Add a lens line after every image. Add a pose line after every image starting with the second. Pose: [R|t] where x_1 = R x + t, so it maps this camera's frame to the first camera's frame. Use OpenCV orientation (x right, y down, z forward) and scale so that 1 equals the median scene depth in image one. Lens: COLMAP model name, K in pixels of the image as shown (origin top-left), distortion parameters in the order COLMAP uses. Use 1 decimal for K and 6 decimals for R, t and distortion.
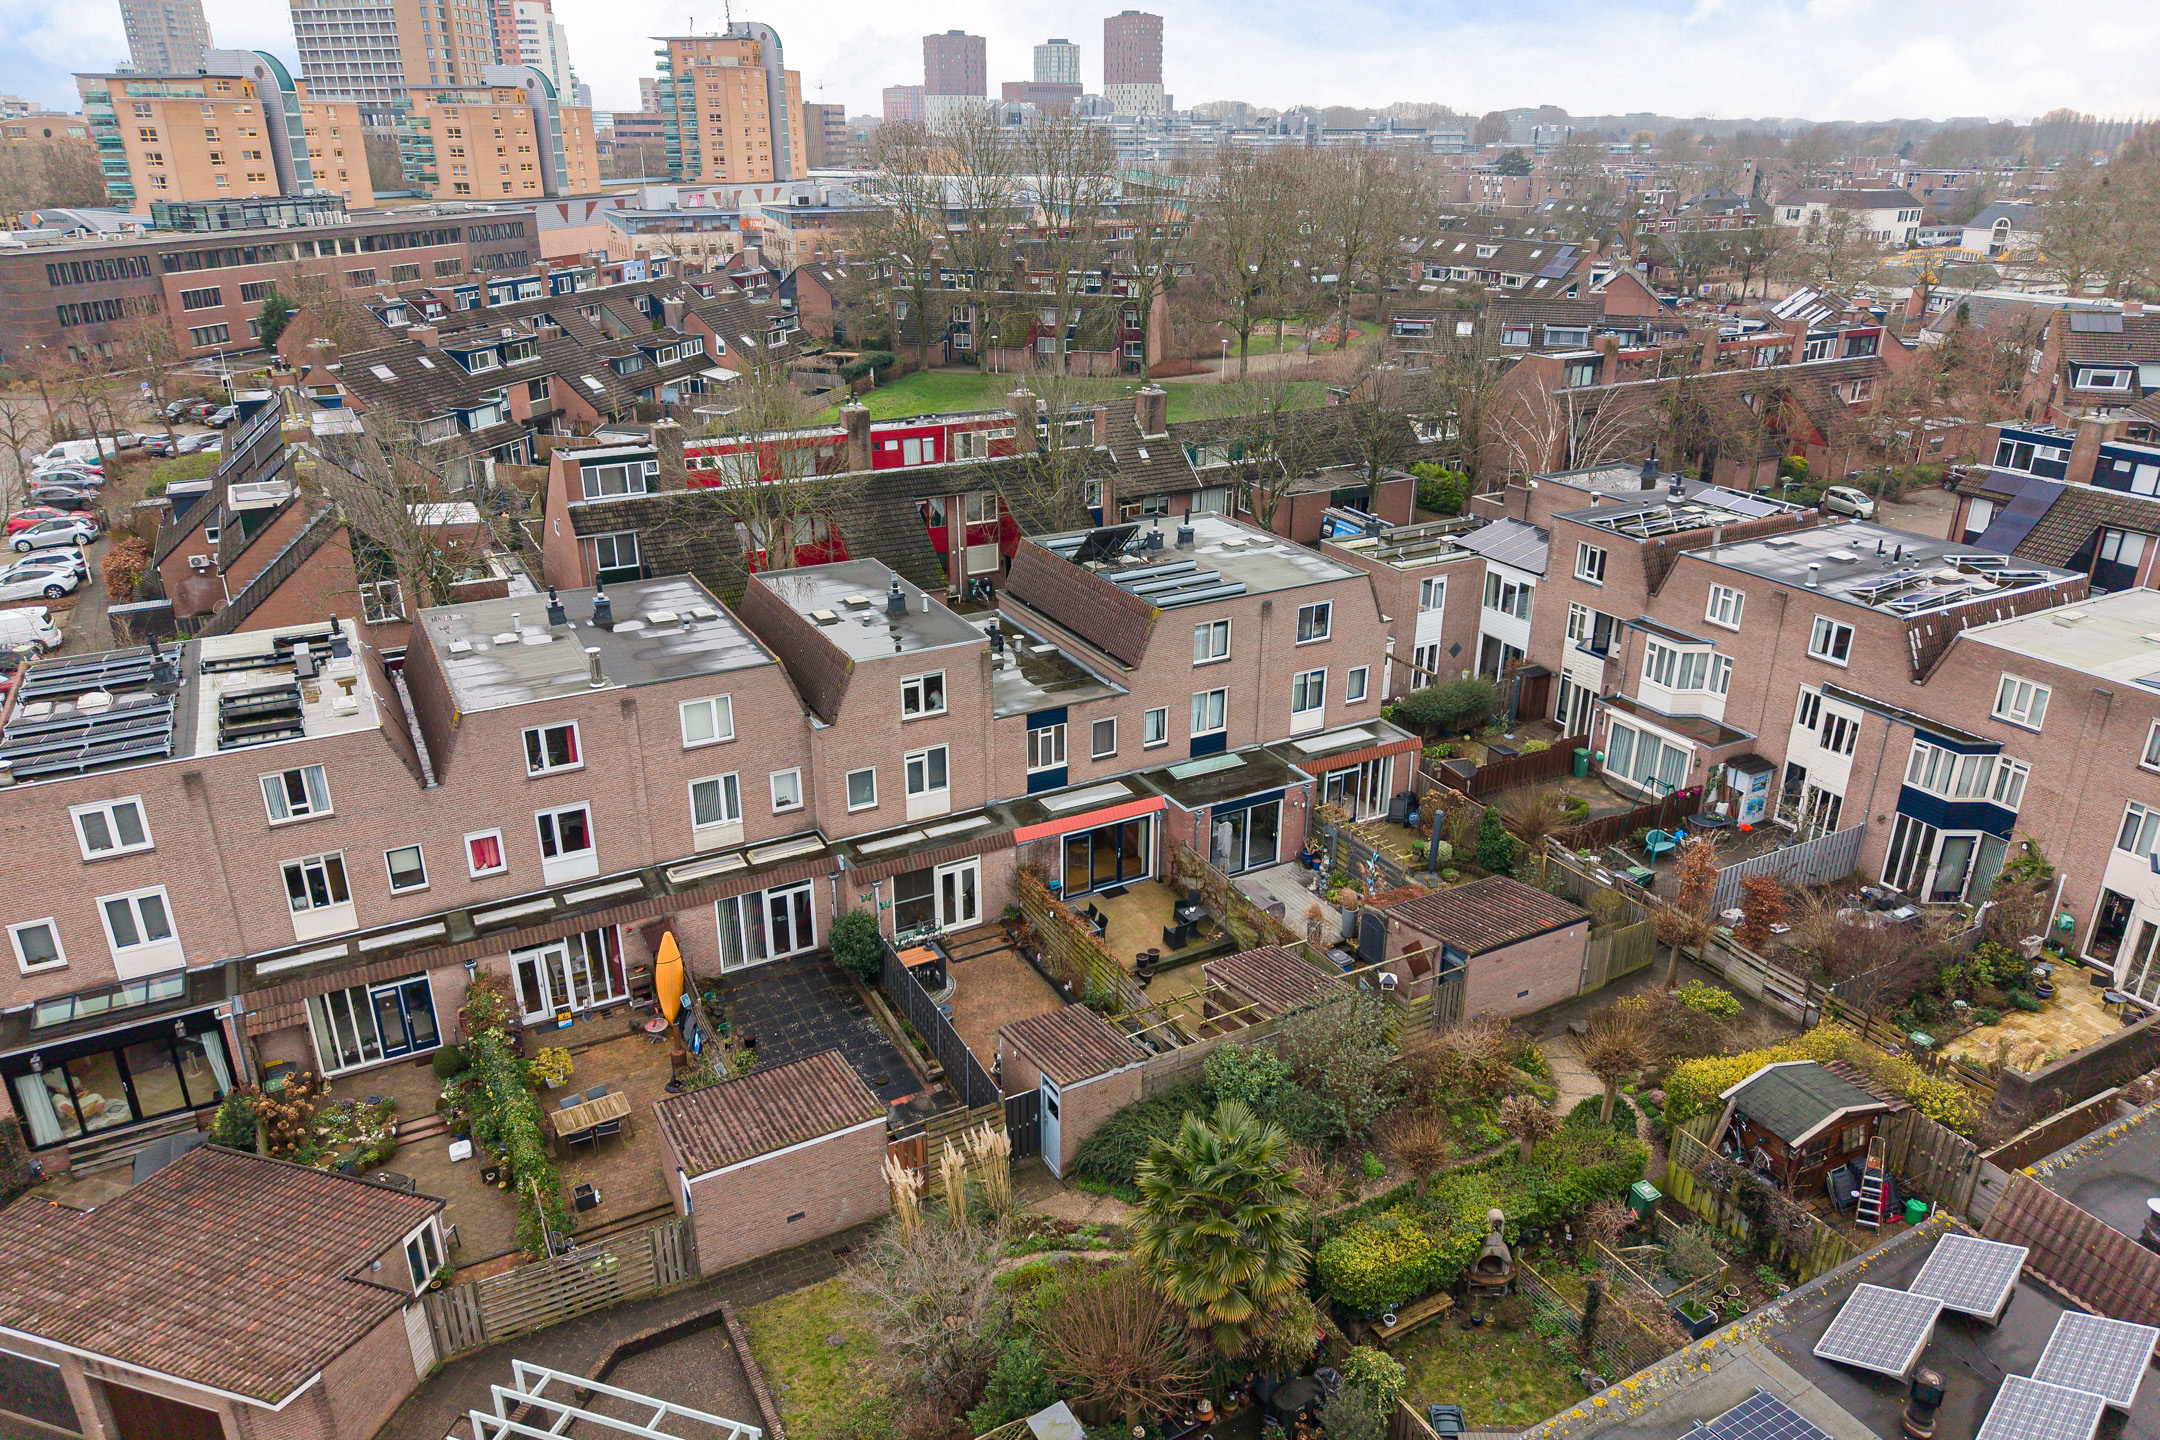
lens RADIAL K [[1436.5, 0, 1060.8], [0, 1436.5, 714.9], [0, 0, 1]] dist [-0.001791, -0.007239]
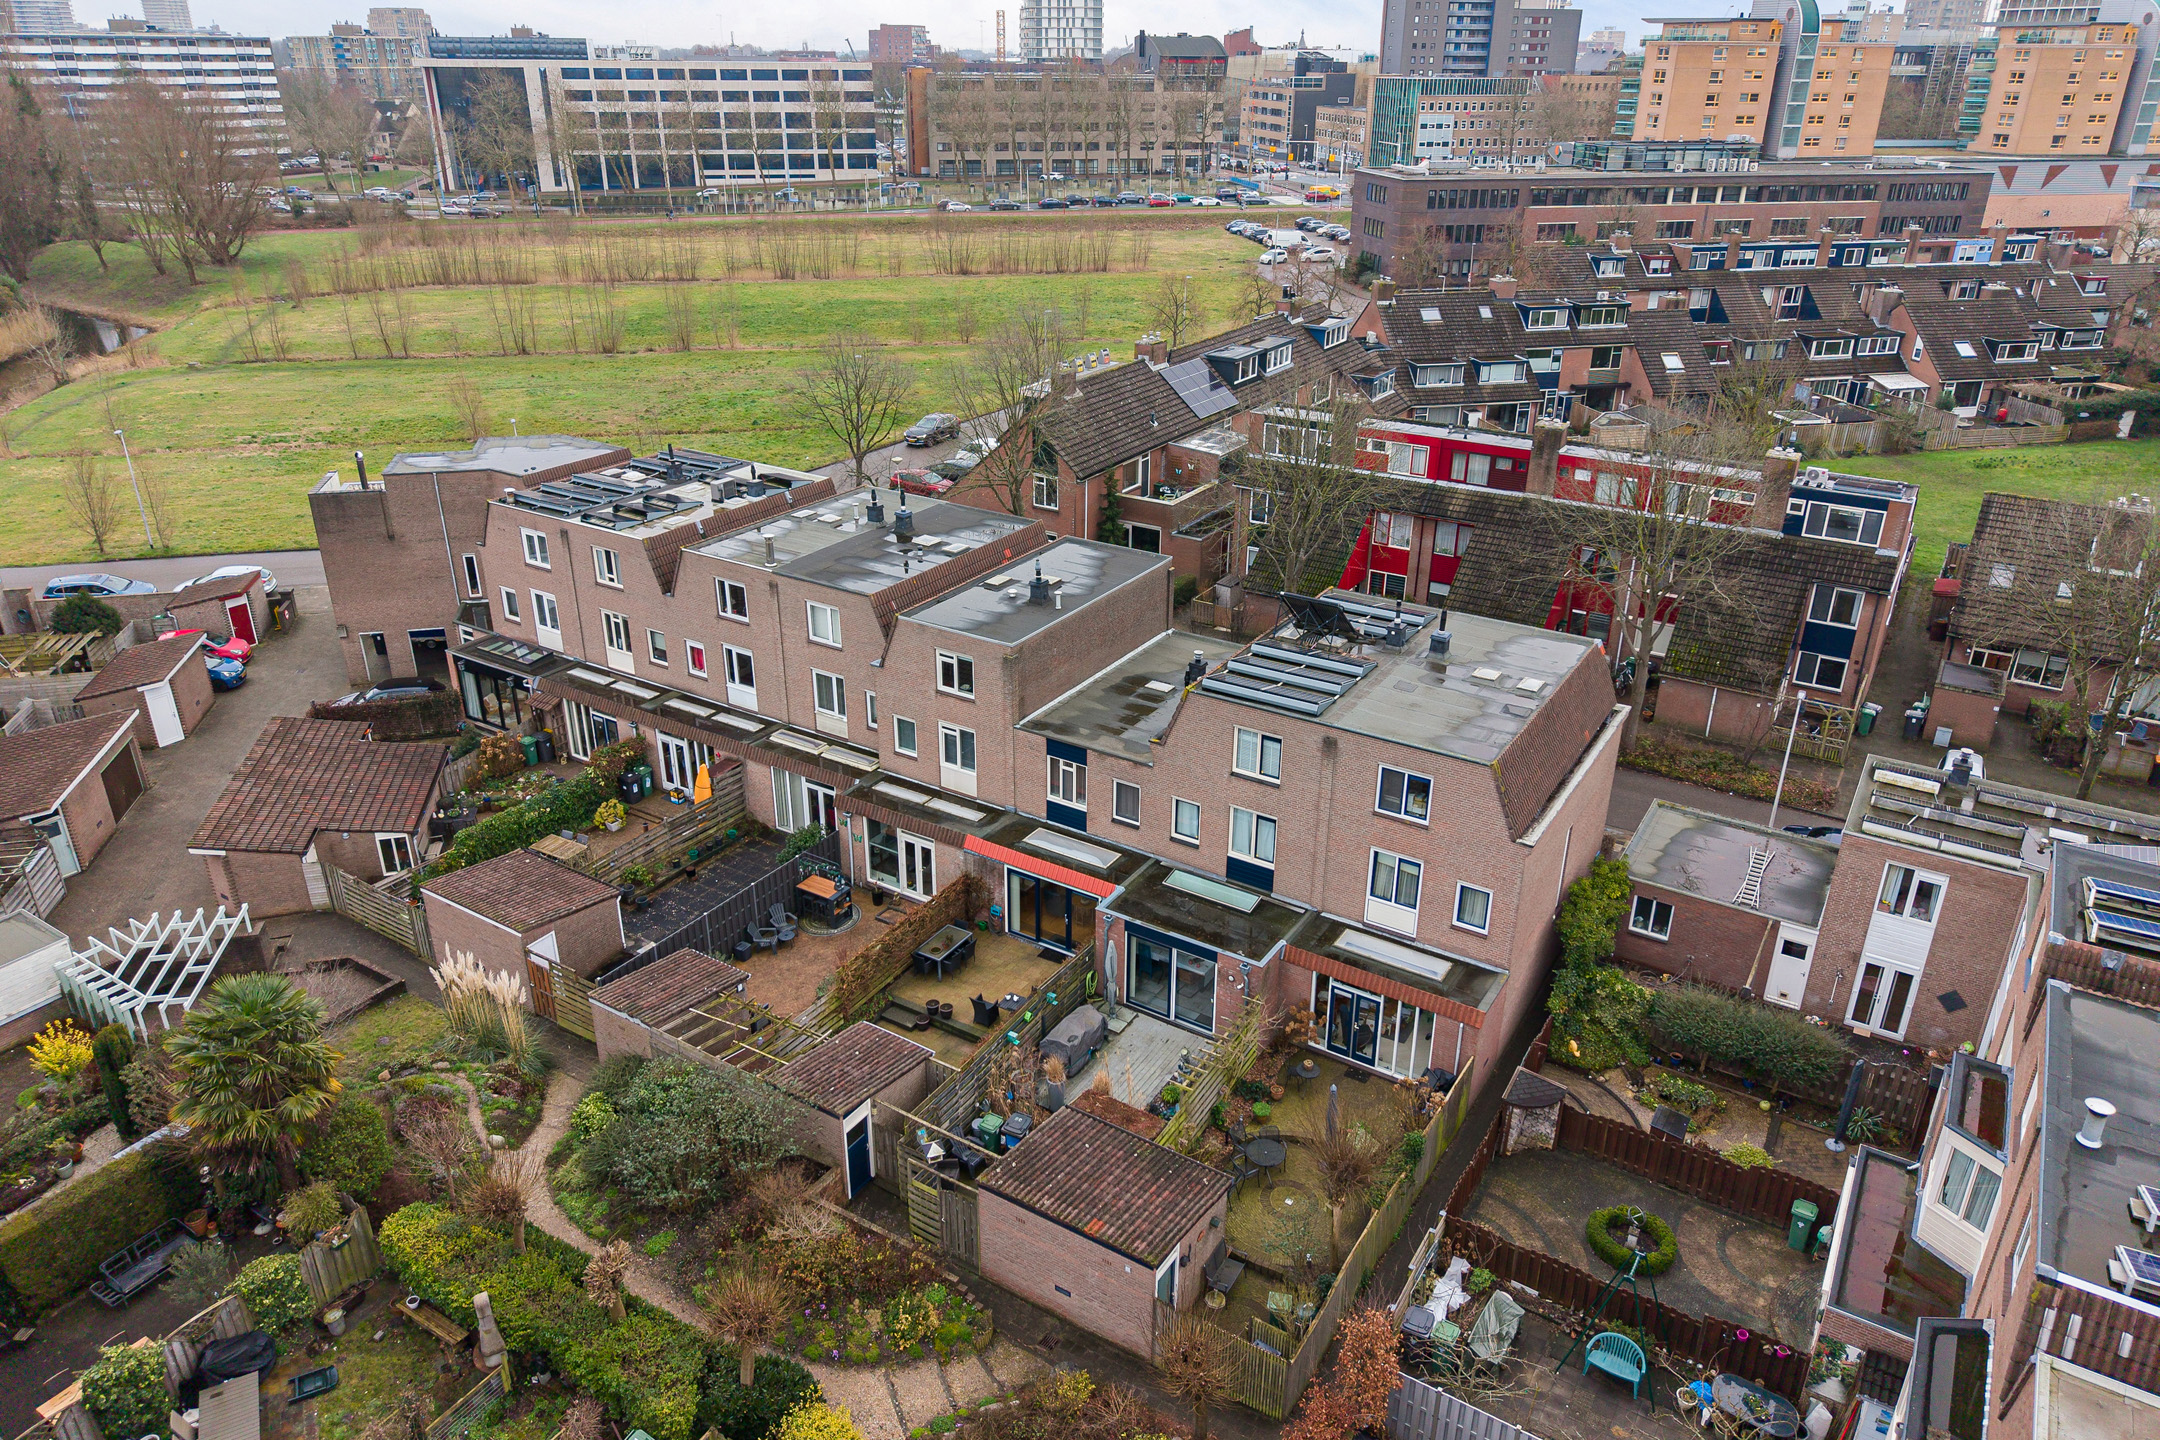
lens RADIAL K [[1436.5, 0, 1060.8], [0, 1436.5, 714.9], [0, 0, 1]] dist [-0.001791, -0.007239]
pose [[0.479647, 0.362864, -0.798917, 0.717910], [-0.330842, 0.918076, 0.218358, -0.219935], [0.812701, 0.159580, 0.560403, 0.465296]]
